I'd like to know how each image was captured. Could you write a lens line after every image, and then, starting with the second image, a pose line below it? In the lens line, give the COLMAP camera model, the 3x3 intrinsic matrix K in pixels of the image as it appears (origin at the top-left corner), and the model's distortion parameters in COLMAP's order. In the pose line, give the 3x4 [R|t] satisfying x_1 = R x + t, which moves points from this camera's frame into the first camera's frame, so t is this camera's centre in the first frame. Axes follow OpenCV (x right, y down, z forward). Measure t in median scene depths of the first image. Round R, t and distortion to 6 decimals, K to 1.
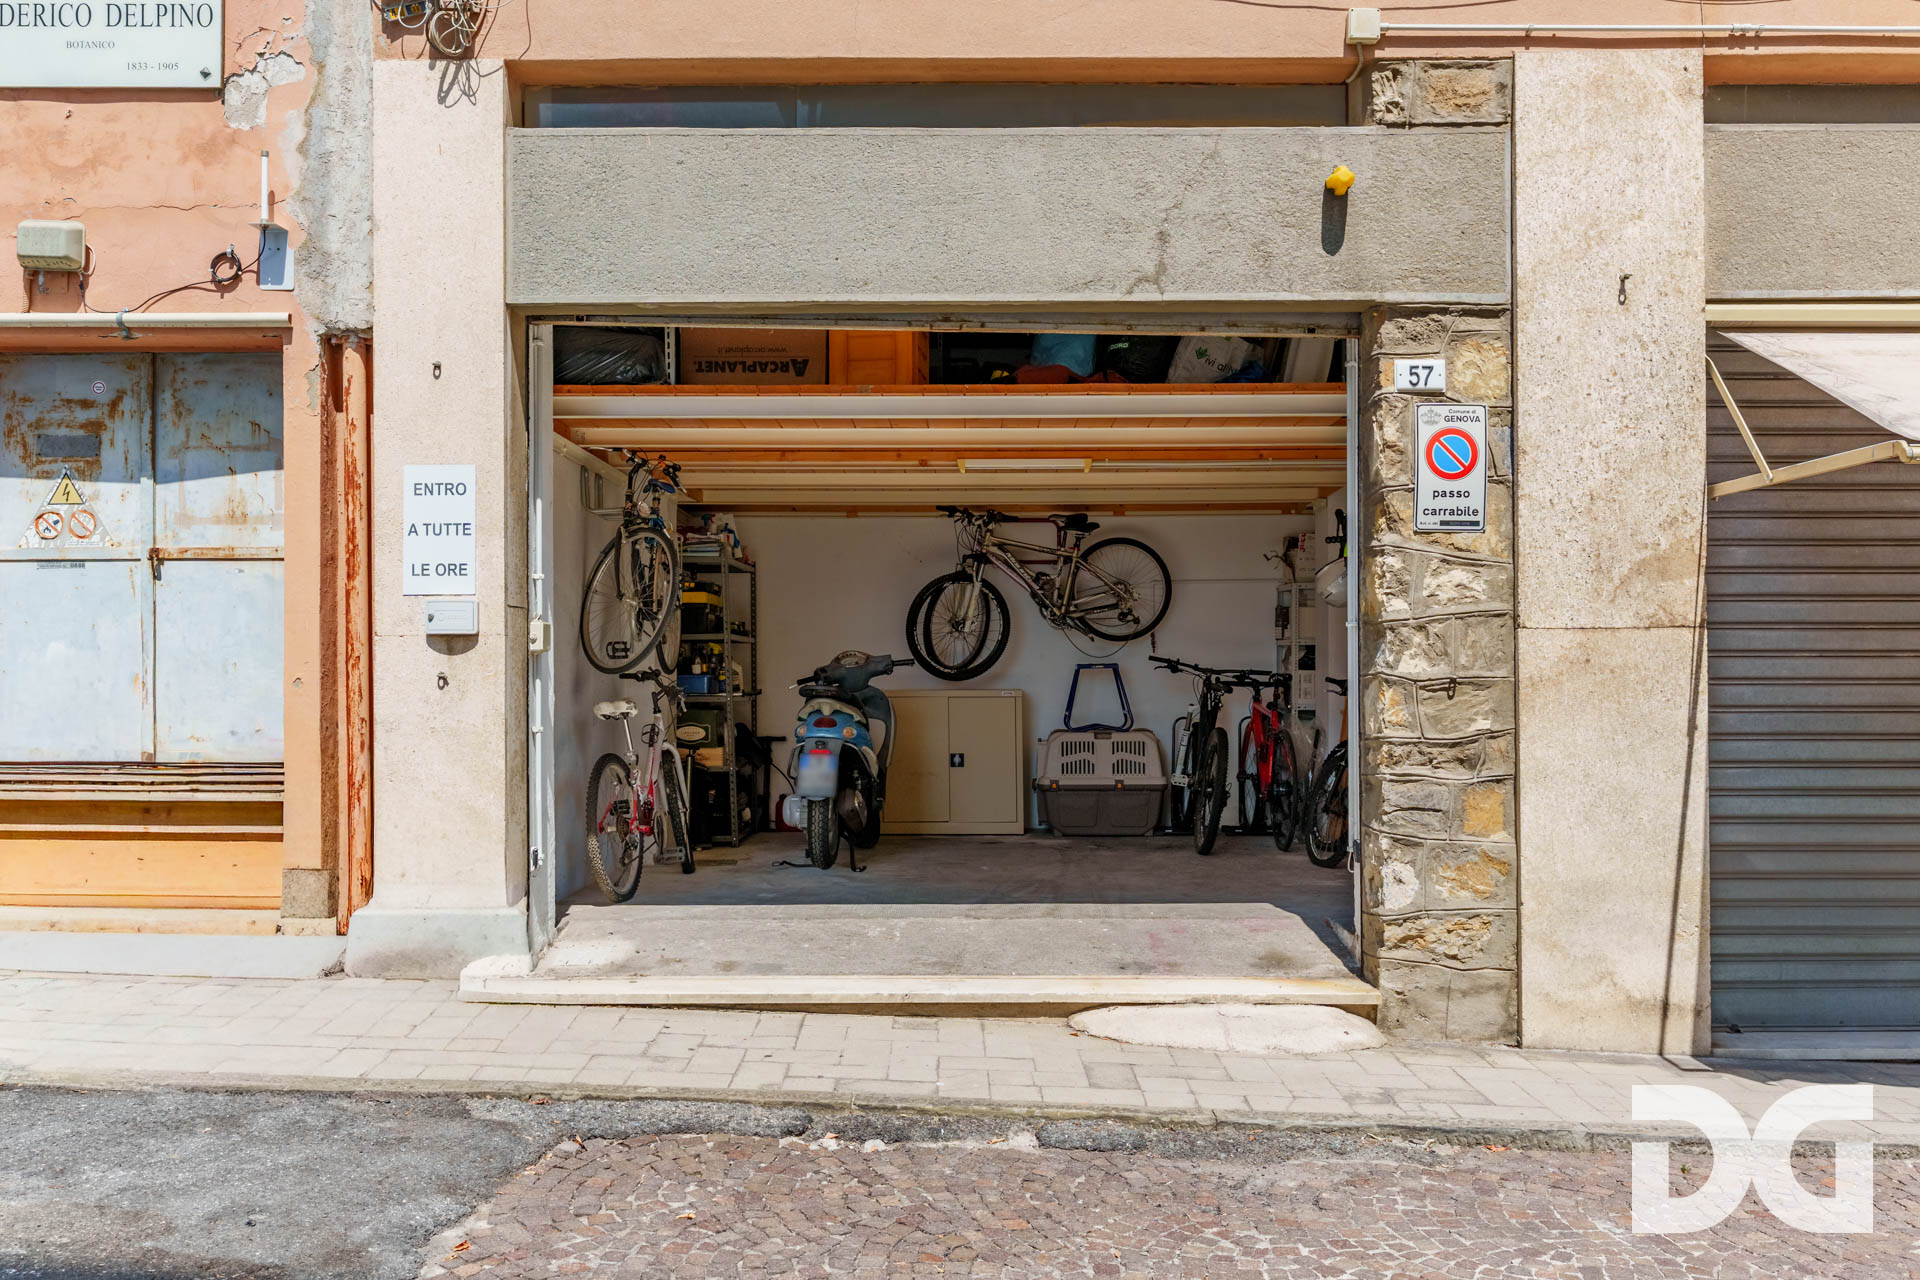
lens RADIAL K [[1520.7, 0, 959.9], [0, 1520.7, 648.1], [0, 0, 1]] dist [0.002681, 0.002102]
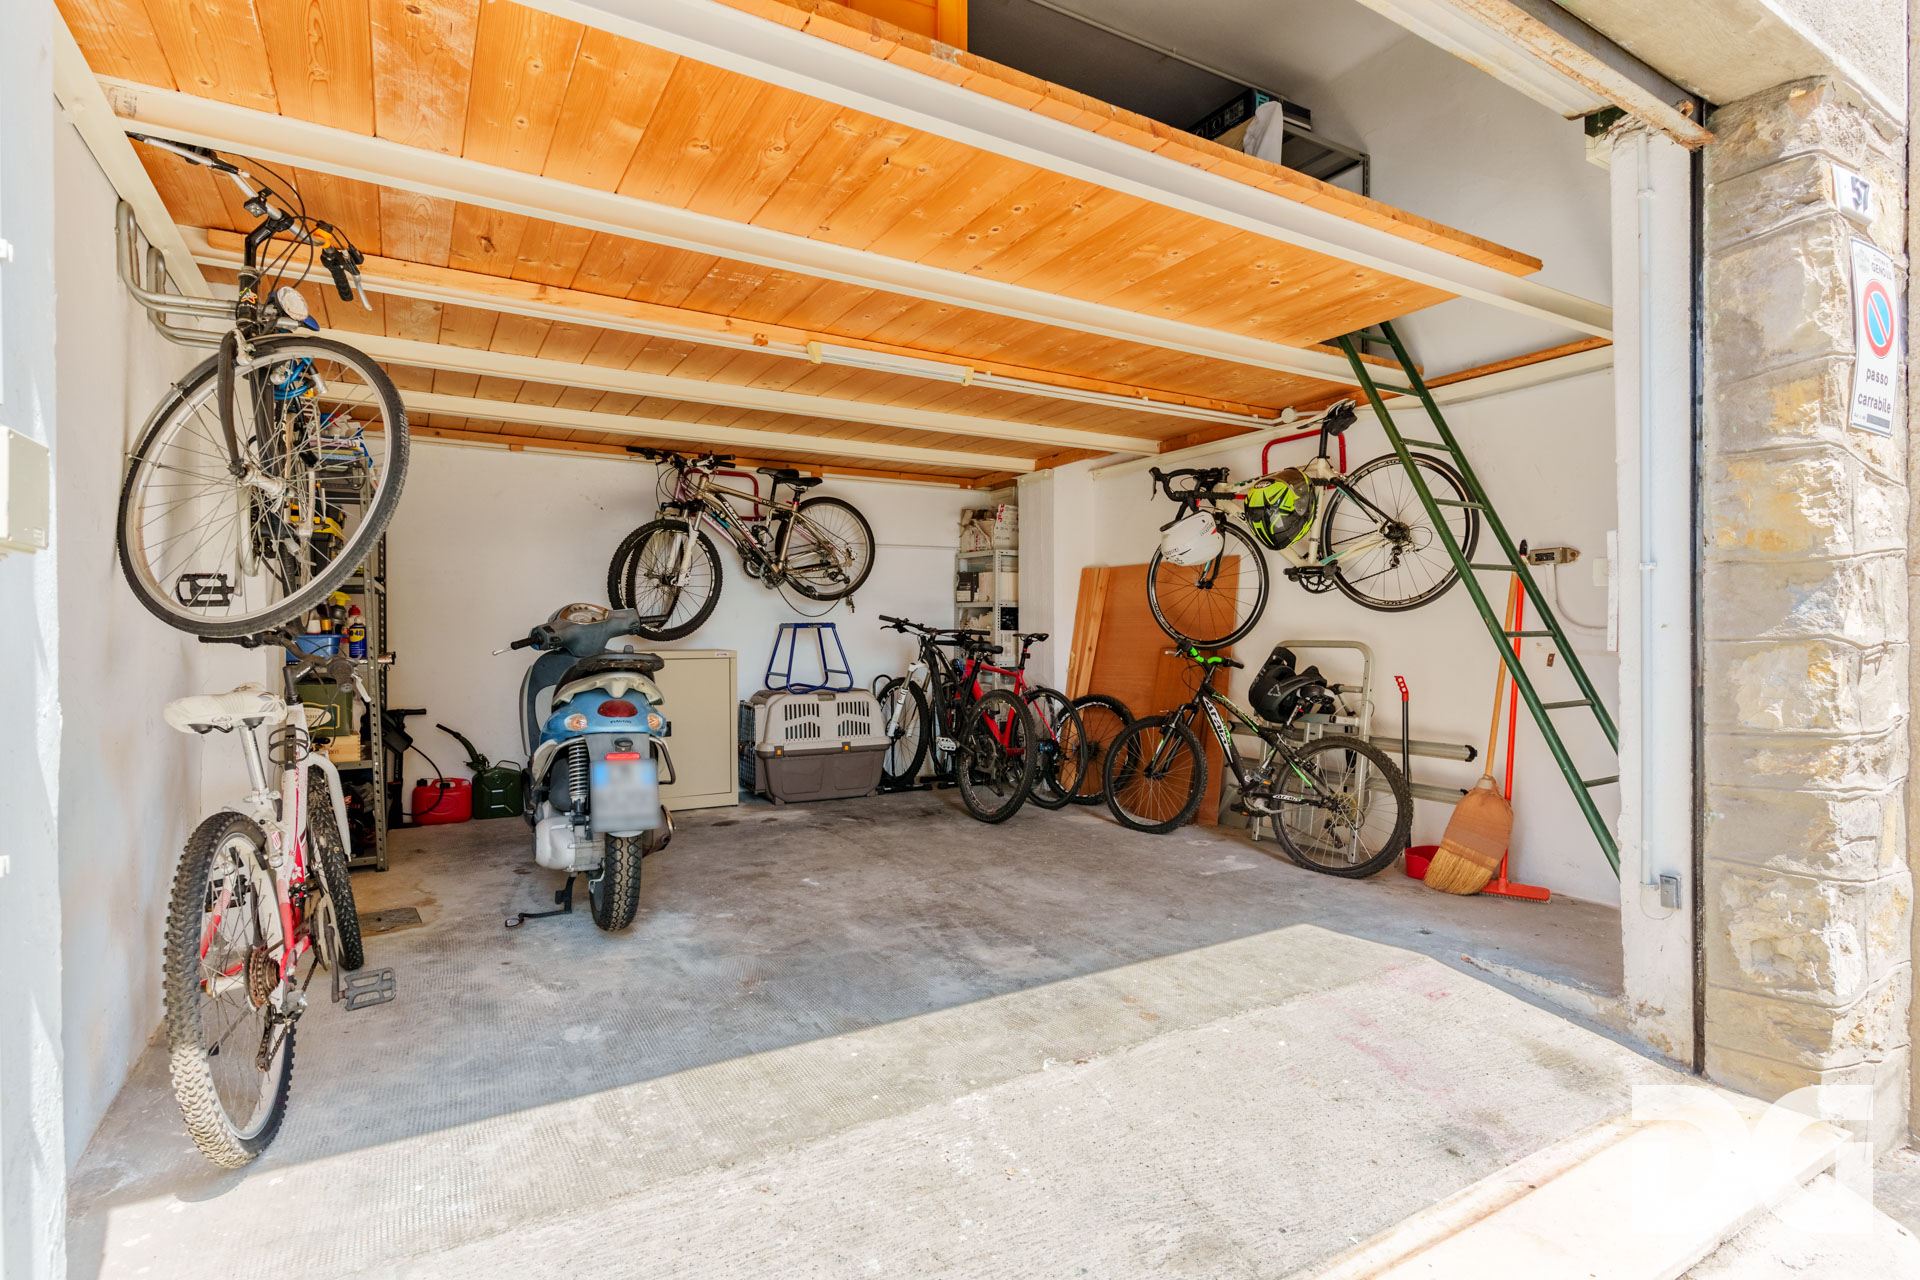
lens RADIAL K [[886.9, 0, 968.3], [0, 886.9, 629.9], [0, 0, 1]] dist [-0.000382, 0.000042]
pose [[0.848006, 0.002621, 0.529980, -0.129705], [-0.010545, 0.999873, 0.011929, 0.007095], [-0.529881, -0.015705, 0.847926, 0.473943]]
